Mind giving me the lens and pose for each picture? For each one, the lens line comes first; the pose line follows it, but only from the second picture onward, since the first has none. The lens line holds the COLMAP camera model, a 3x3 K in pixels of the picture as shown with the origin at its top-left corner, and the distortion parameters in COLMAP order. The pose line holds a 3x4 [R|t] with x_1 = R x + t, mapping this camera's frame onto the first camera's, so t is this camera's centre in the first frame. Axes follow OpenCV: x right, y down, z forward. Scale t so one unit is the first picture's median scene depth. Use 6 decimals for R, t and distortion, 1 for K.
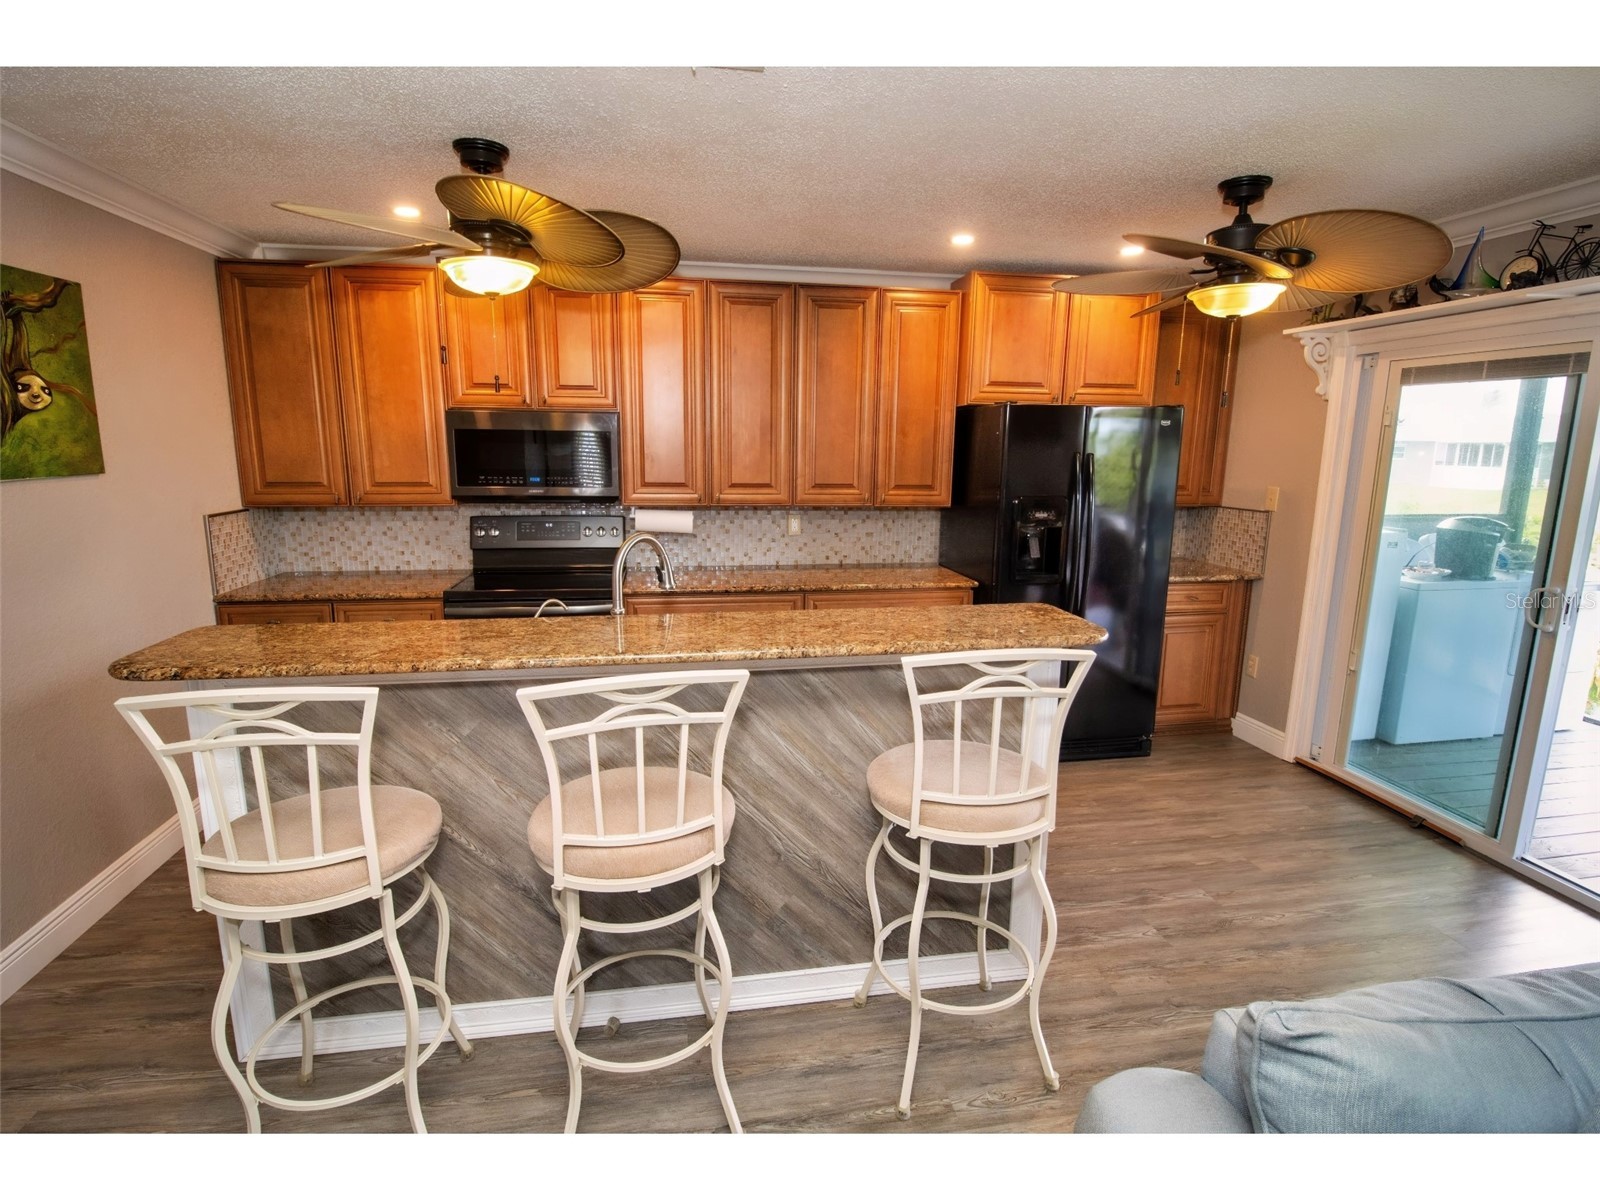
lens RADIAL K [[779.8, 0, 794.8], [0, 779.8, 591.7], [0, 0, 1]] dist [0.001011, -0.014657]
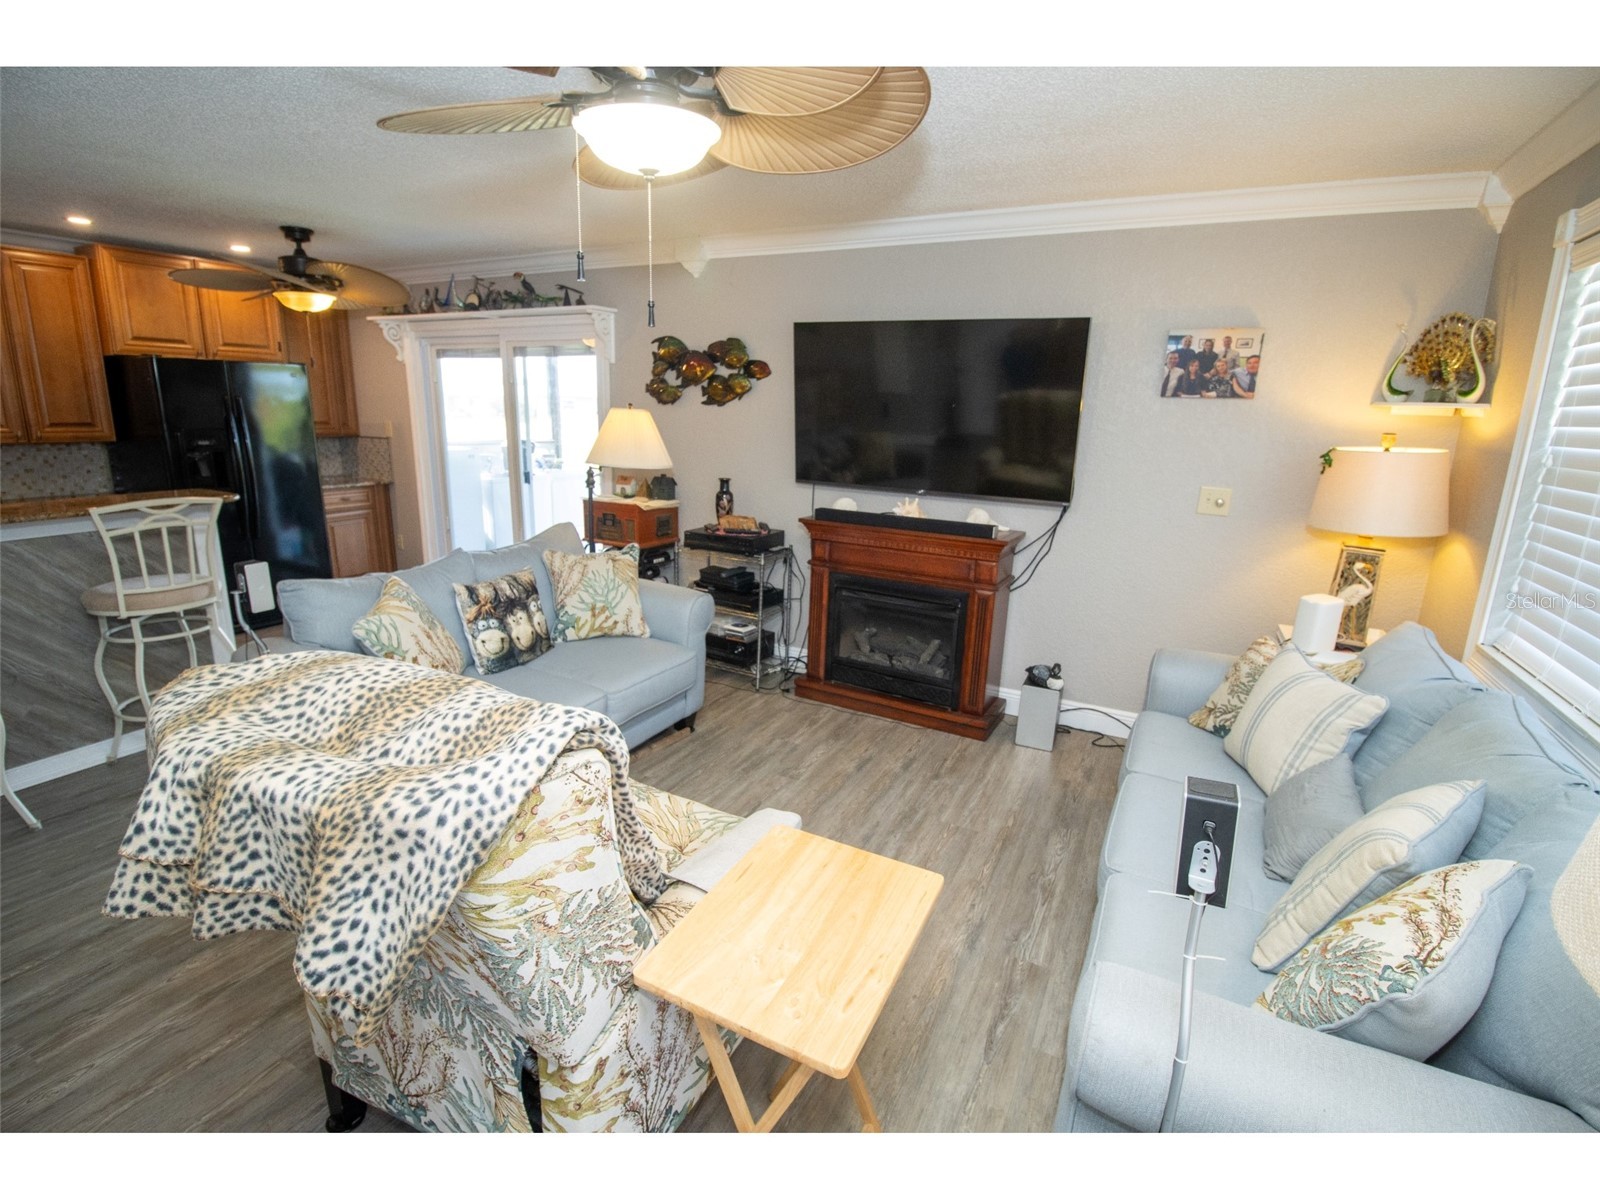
lens RADIAL K [[741.8, 0, 794.6], [0, 741.8, 592.6], [0, 0, 1]] dist [-0.002647, -0.011543]
pose [[0.601570, -0.183115, 0.777549, -0.096975], [0.125905, 0.982940, 0.134075, 0.107083], [-0.788835, 0.017242, 0.614363, -0.541686]]
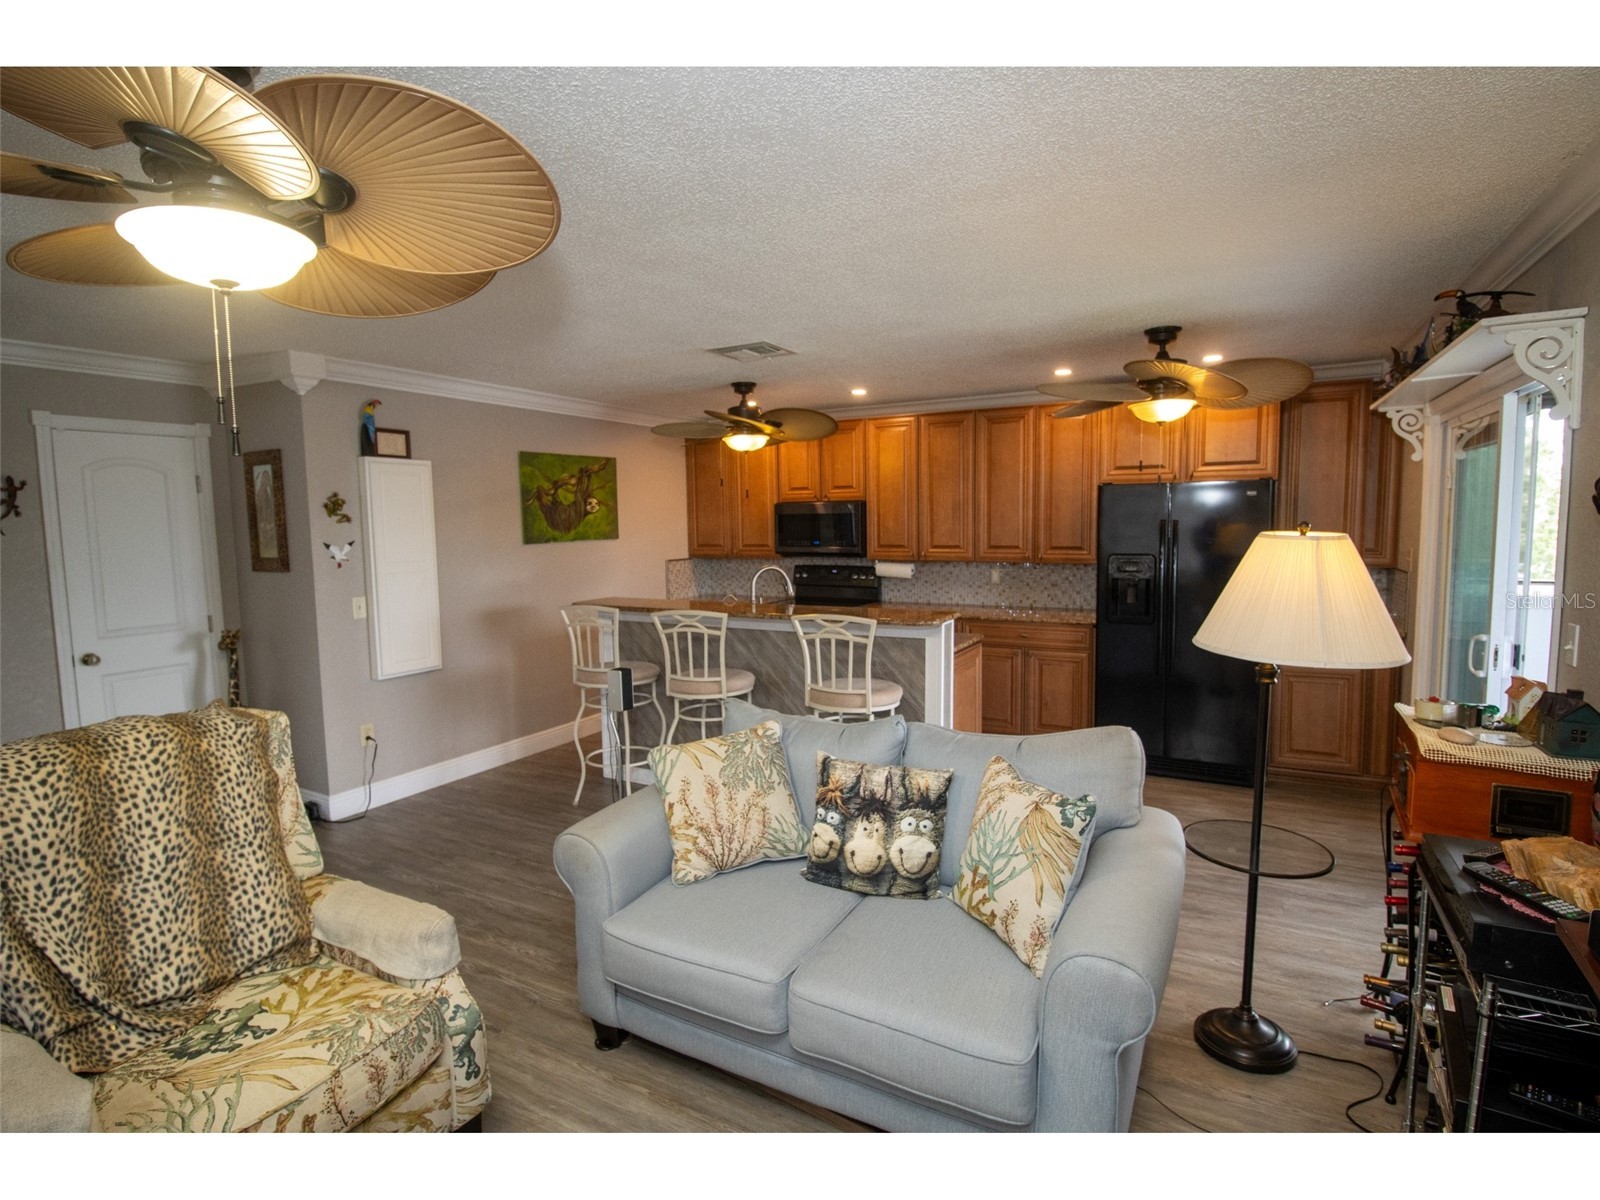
lens RADIAL K [[794.8, 0, 794.5], [0, 794.8, 591.5], [0, 0, 1]] dist [-0.000944, -0.014536]
pose [[0.781309, 0.035068, -0.623159, 0.678069], [-0.092718, 0.993864, -0.060319, 0.065742], [0.617220, 0.104906, 0.779766, -0.339128]]
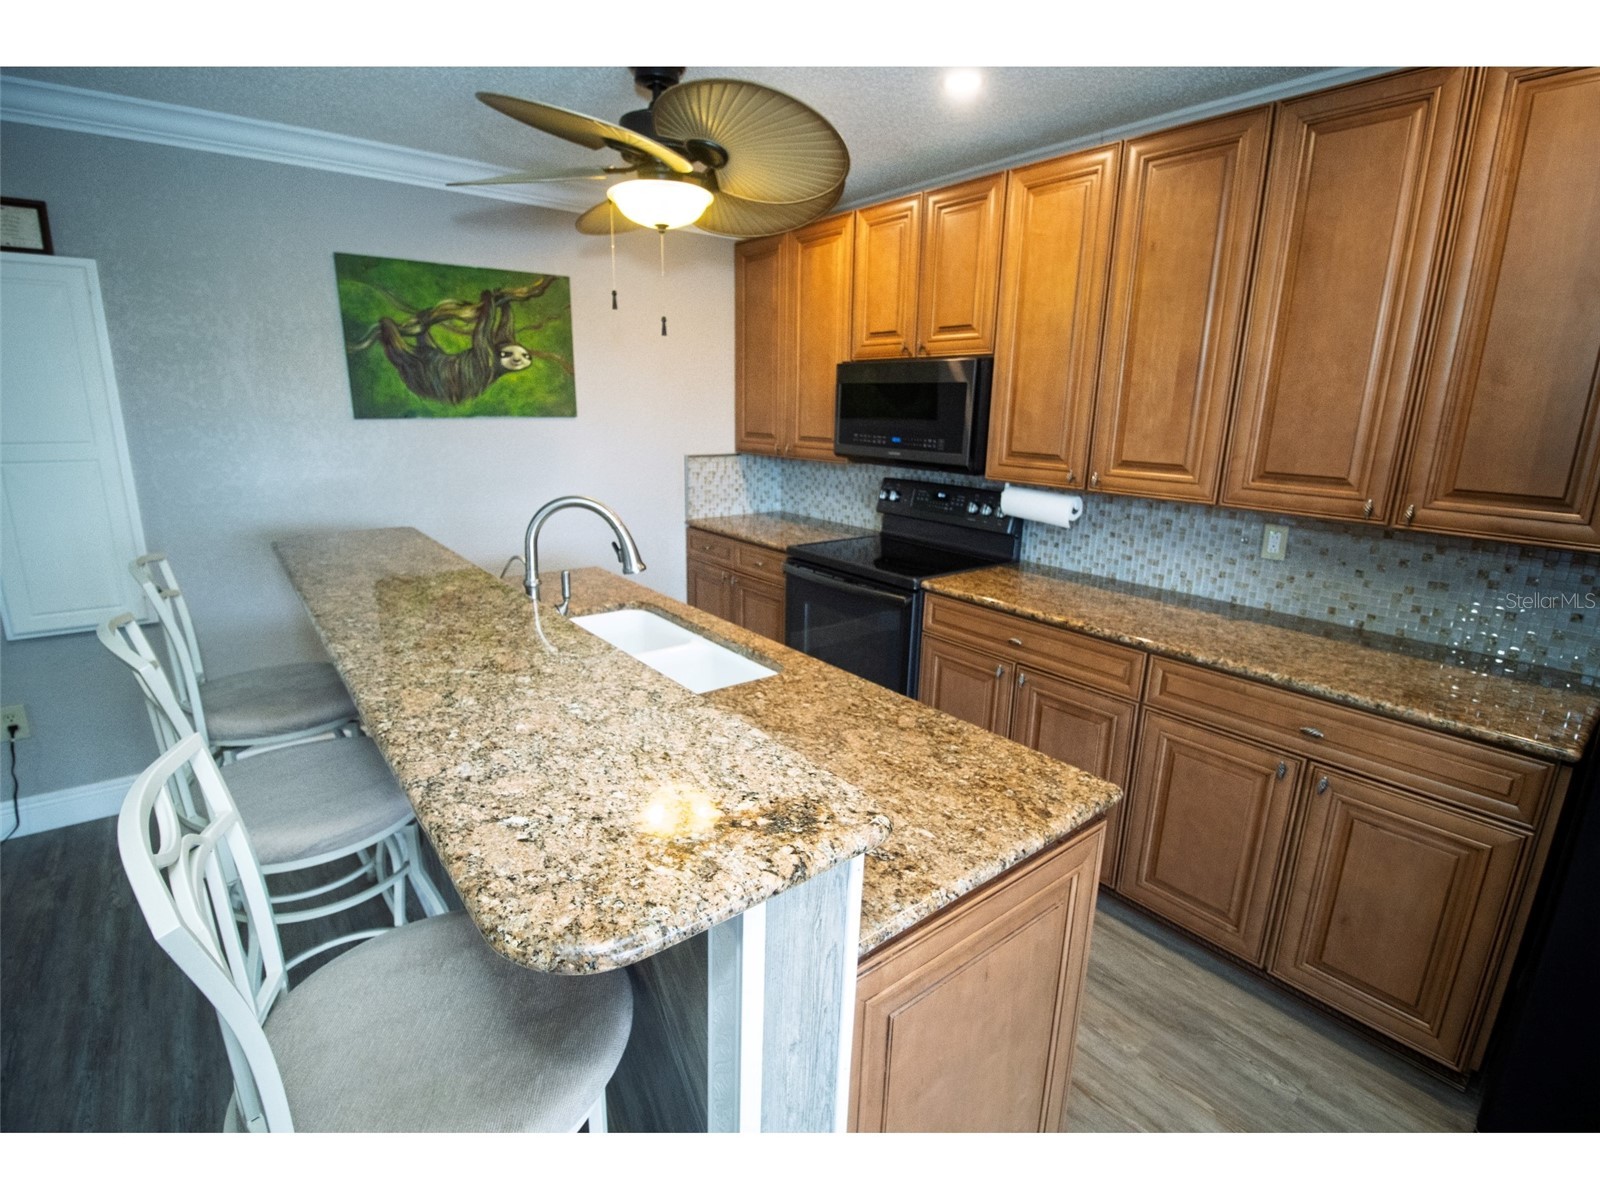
lens RADIAL K [[741.8, 0, 794.6], [0, 741.8, 592.6], [0, 0, 1]] dist [-0.002647, -0.011543]
pose [[0.481683, 0.215648, -0.849398, 0.347894], [-0.176034, 0.973304, 0.147279, -0.077144], [0.858483, 0.078581, 0.506786, 0.478386]]
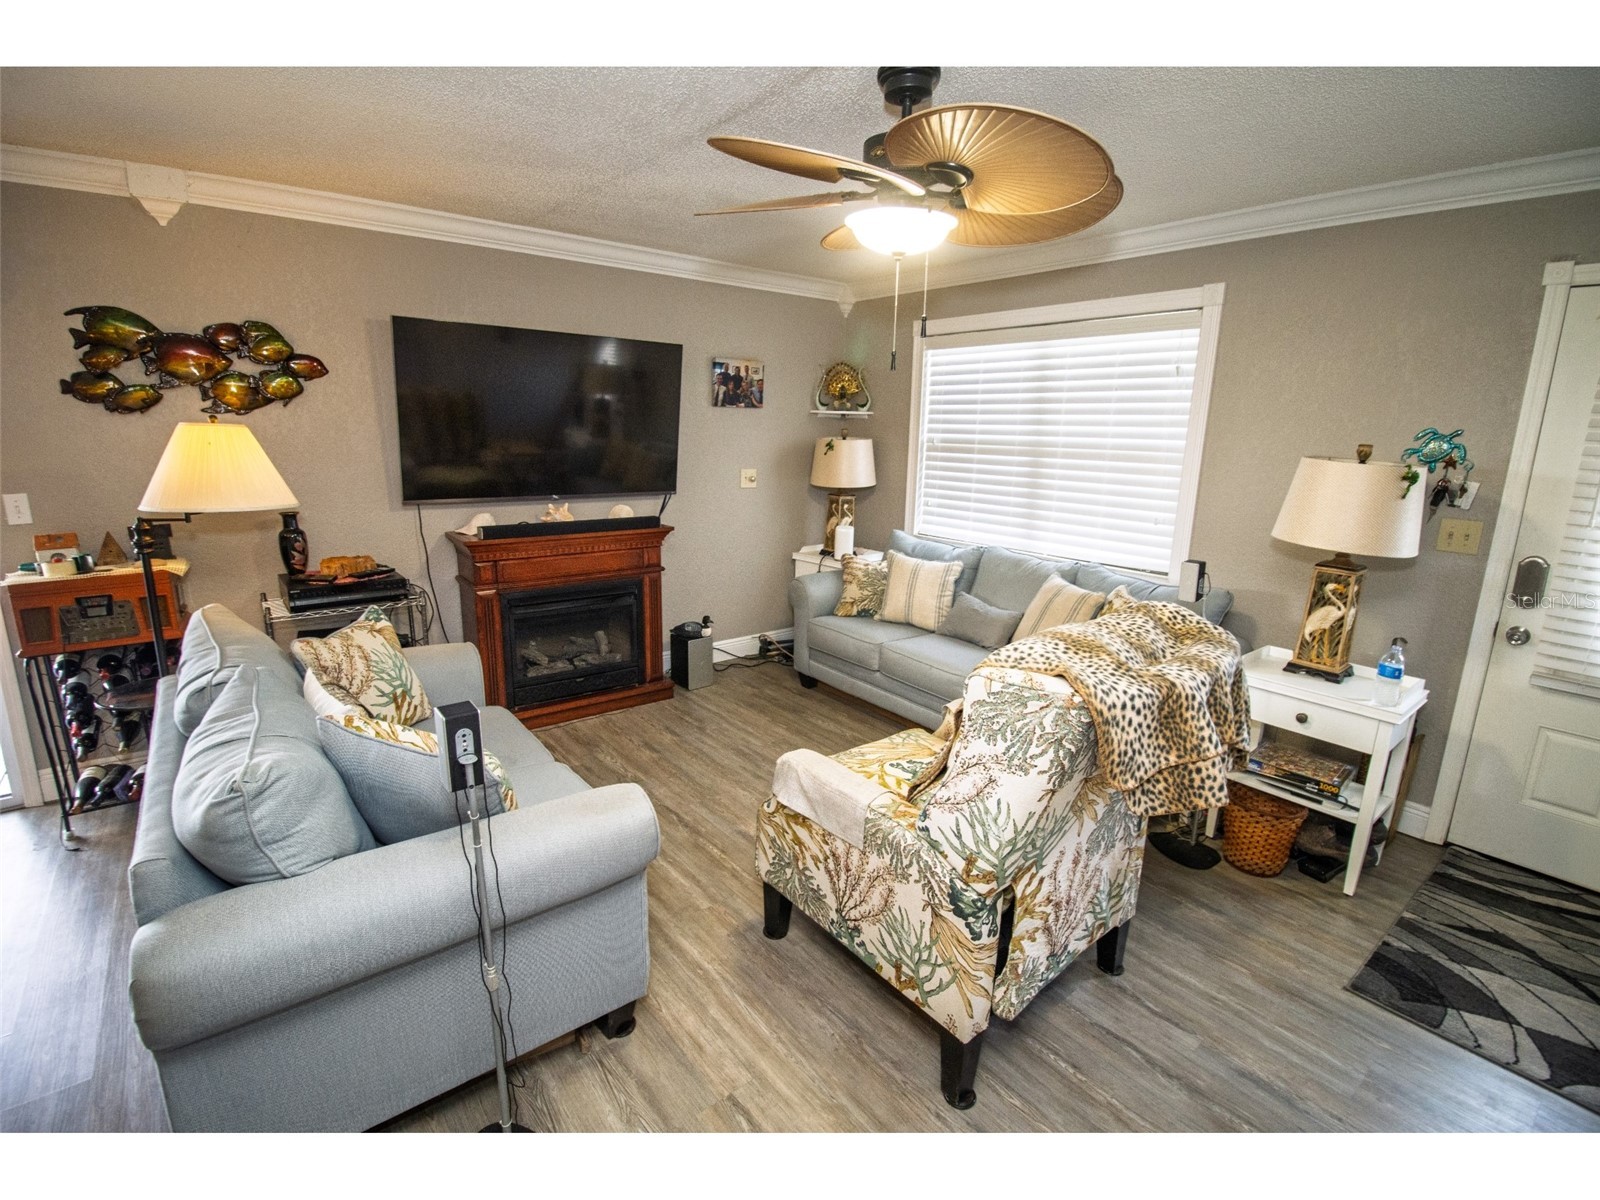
lens RADIAL K [[741.8, 0, 794.6], [0, 741.8, 592.6], [0, 0, 1]] dist [-0.002647, -0.011543]
pose [[-0.485729, -0.213219, 0.847706, -0.256269], [0.139371, 0.938496, 0.315914, -0.027785], [-0.862927, 0.271594, -0.426138, 0.135987]]
